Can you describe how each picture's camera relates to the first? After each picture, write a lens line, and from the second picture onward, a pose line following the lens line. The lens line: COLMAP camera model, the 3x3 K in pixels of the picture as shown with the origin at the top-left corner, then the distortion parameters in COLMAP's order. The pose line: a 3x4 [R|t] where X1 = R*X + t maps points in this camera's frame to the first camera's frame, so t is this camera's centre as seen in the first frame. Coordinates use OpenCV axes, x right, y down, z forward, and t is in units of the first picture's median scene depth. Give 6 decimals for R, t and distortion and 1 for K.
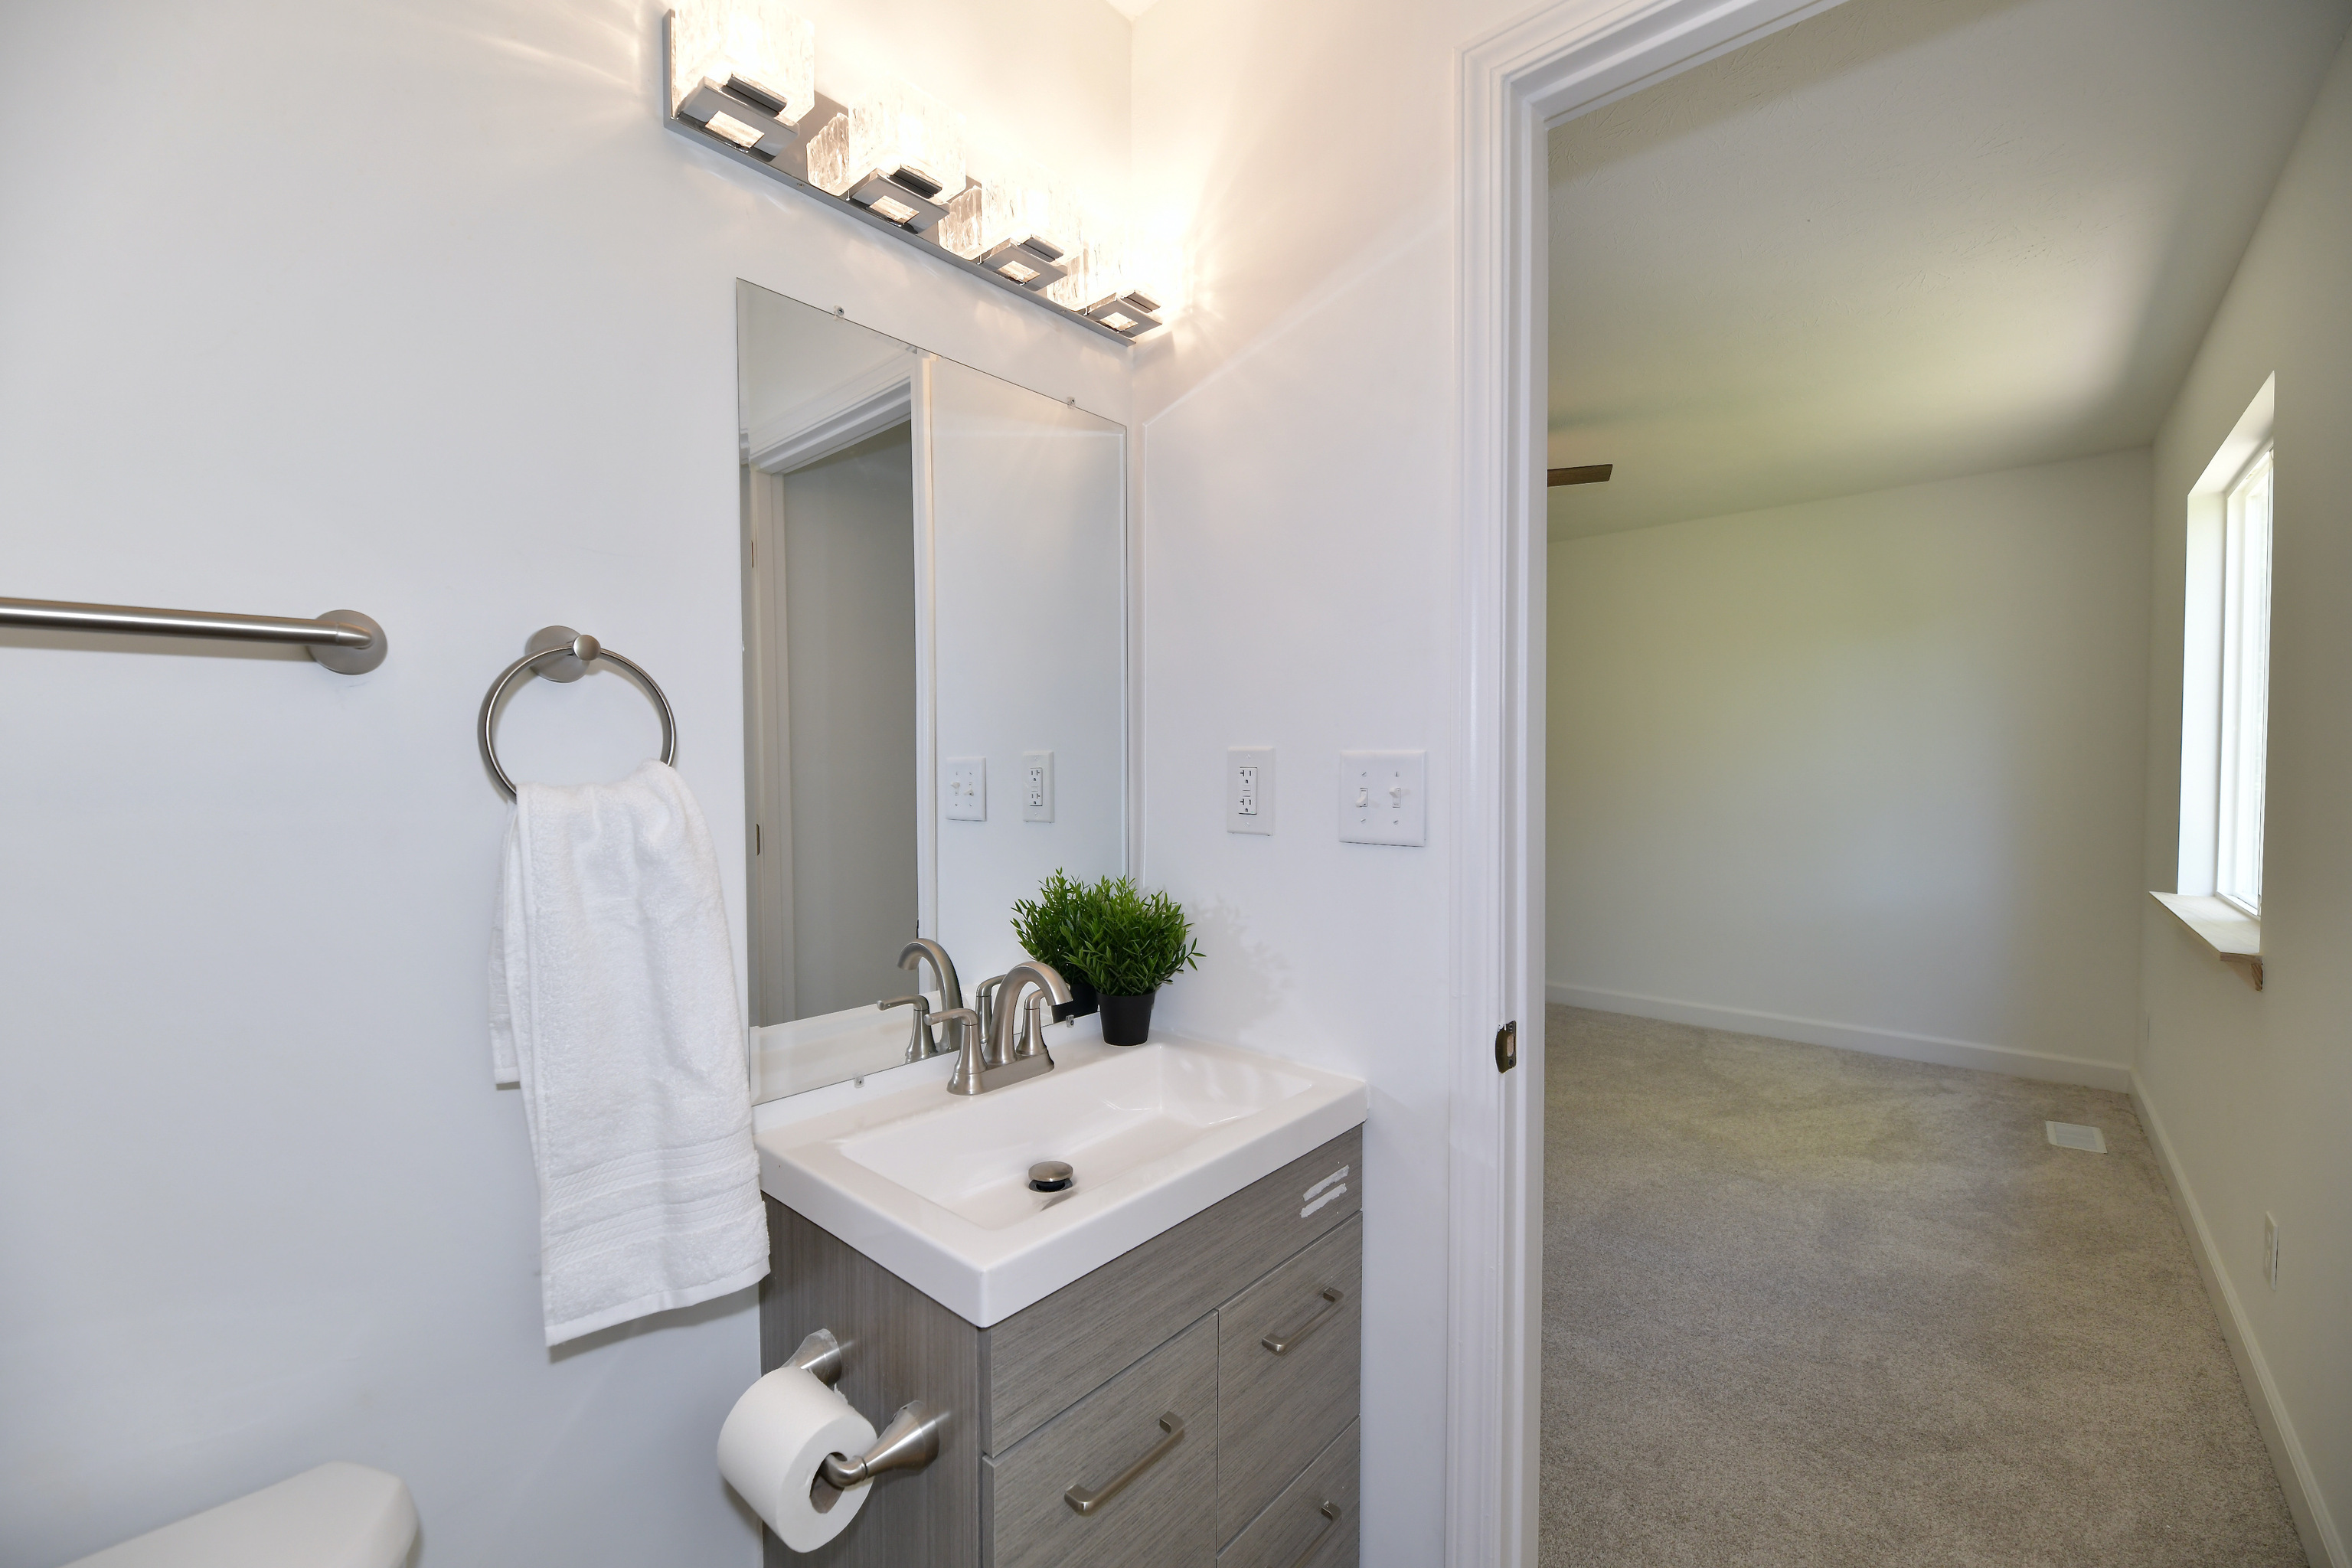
lens RADIAL K [[942.7, 0, 1170.1], [0, 942.7, 785.5], [0, 0, 1]] dist [0.000601, -0.003079]
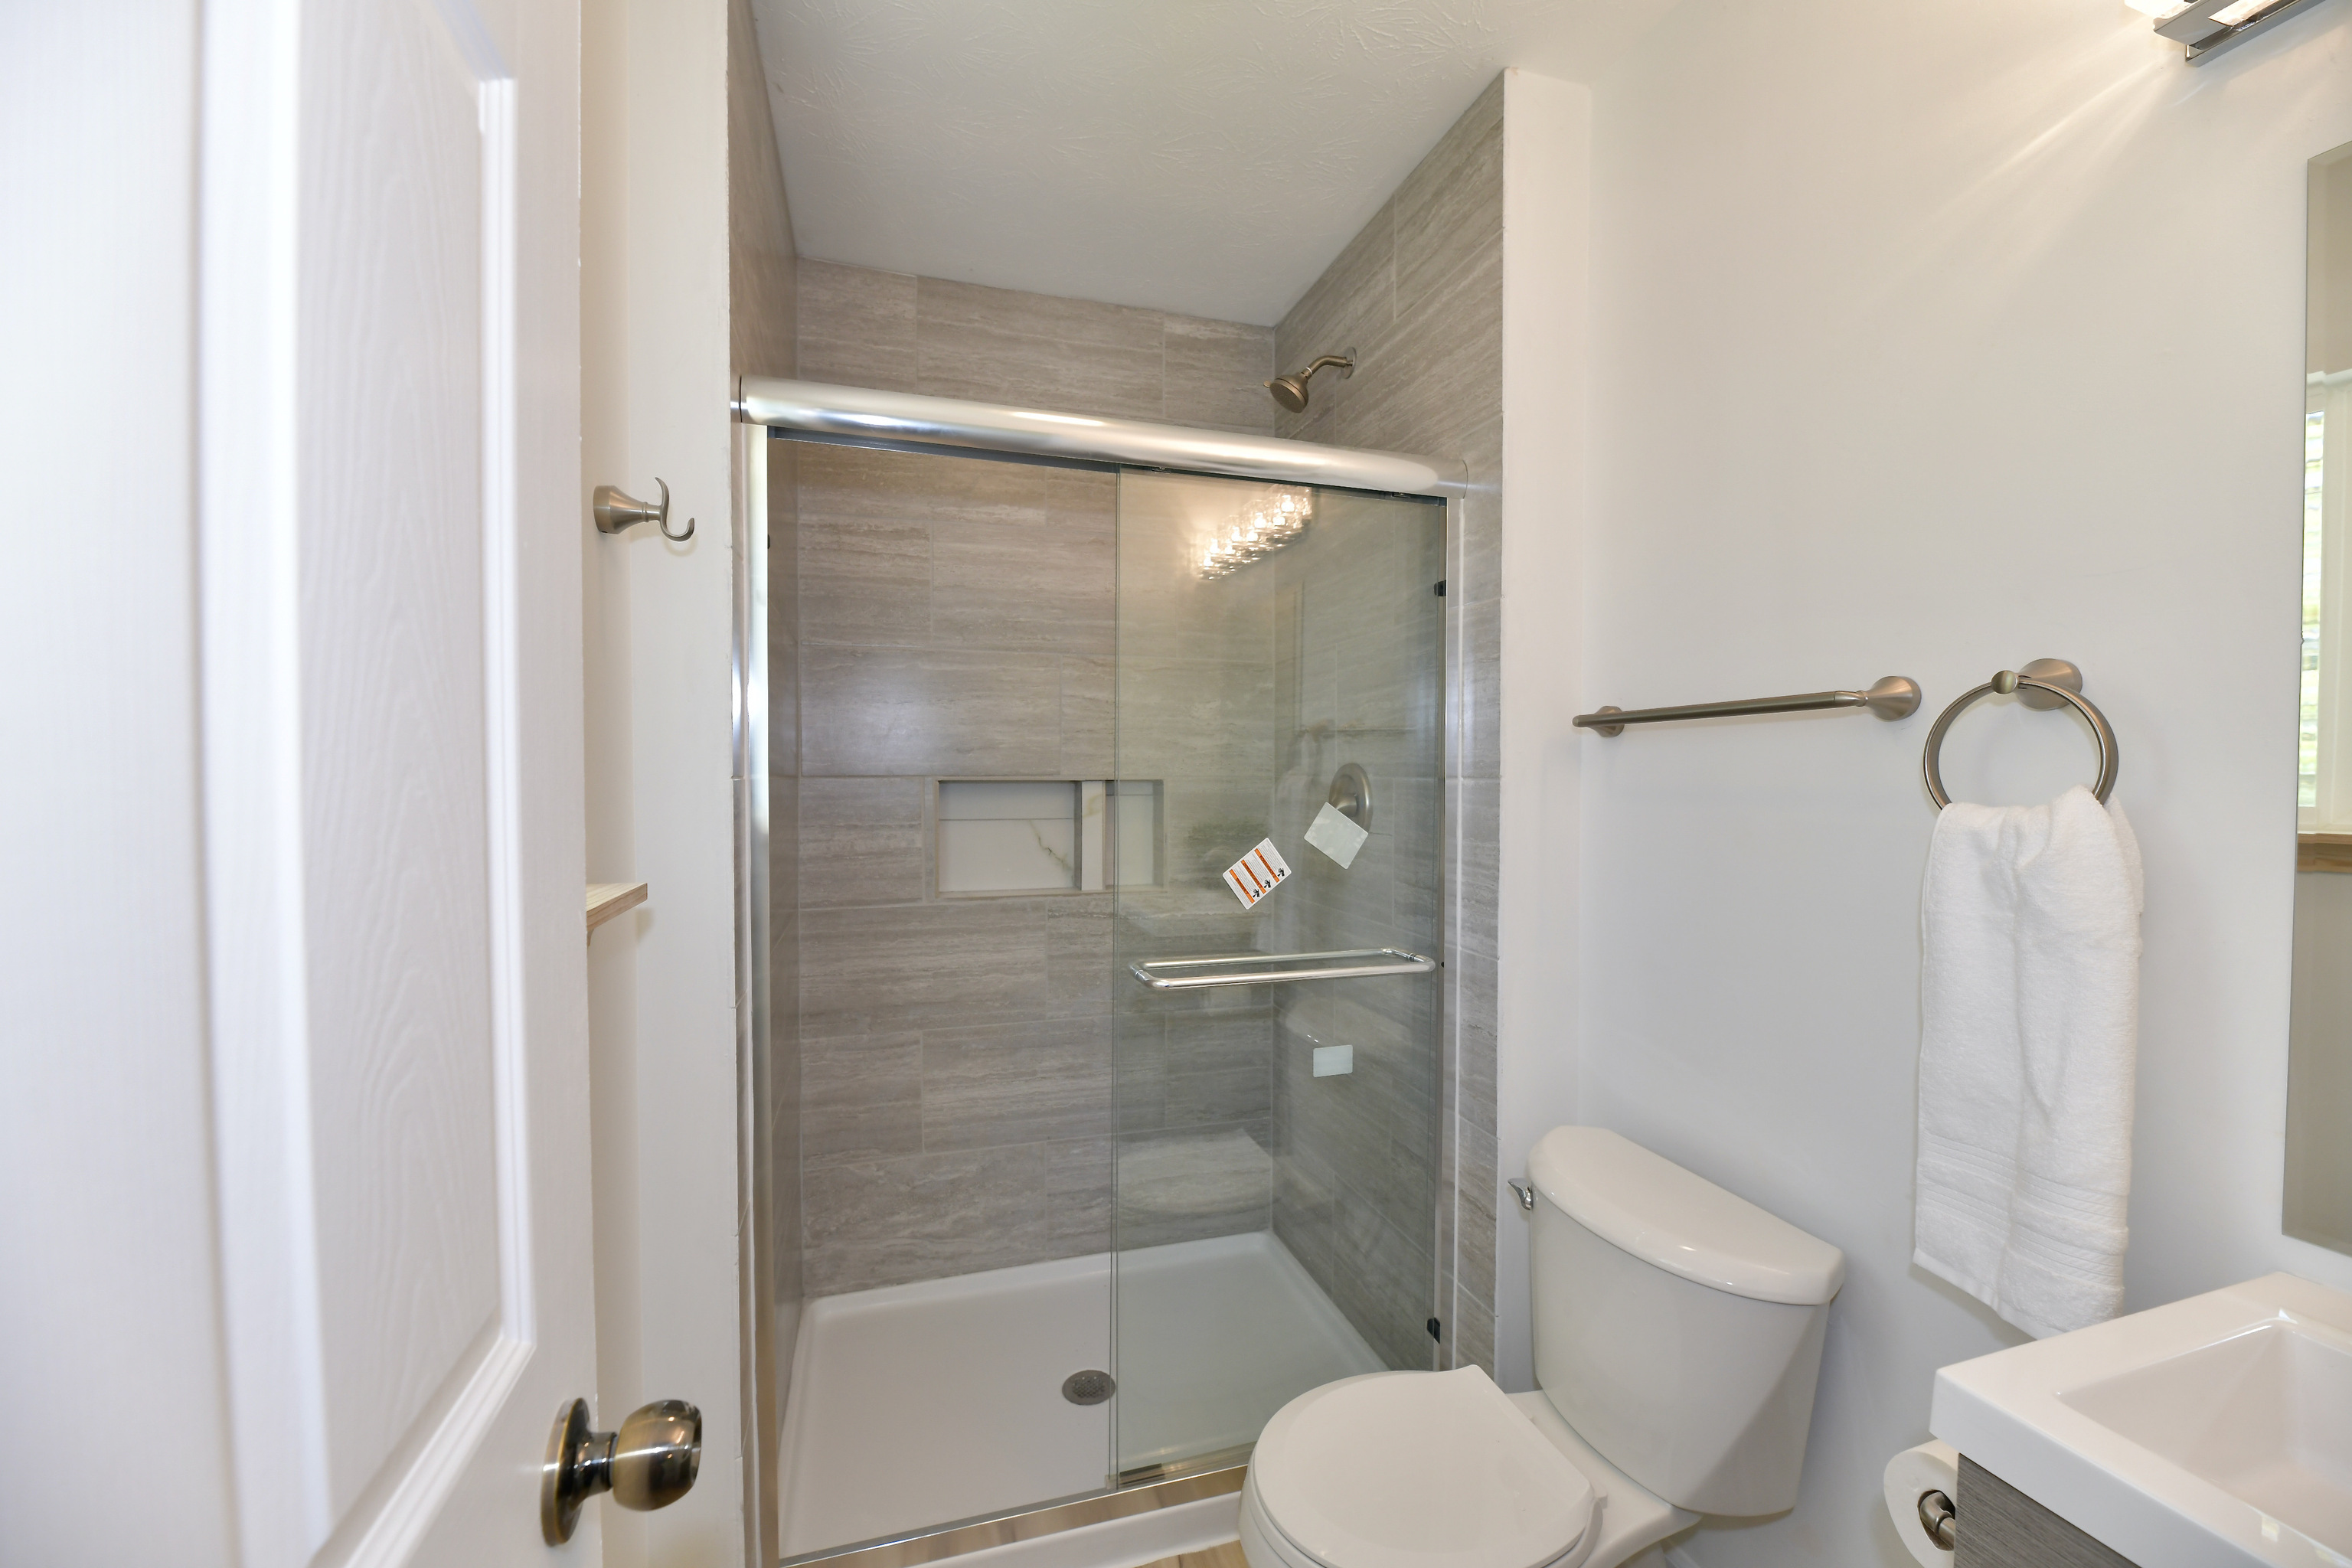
lens RADIAL K [[942.7, 0, 1170.1], [0, 942.7, 785.5], [0, 0, 1]] dist [0.000601, -0.003079]
pose [[-0.523200, 0.016873, -0.852043, 0.787120], [-0.015953, 0.999435, 0.029588, -0.040673], [0.852060, 0.029073, -0.522635, 0.715861]]
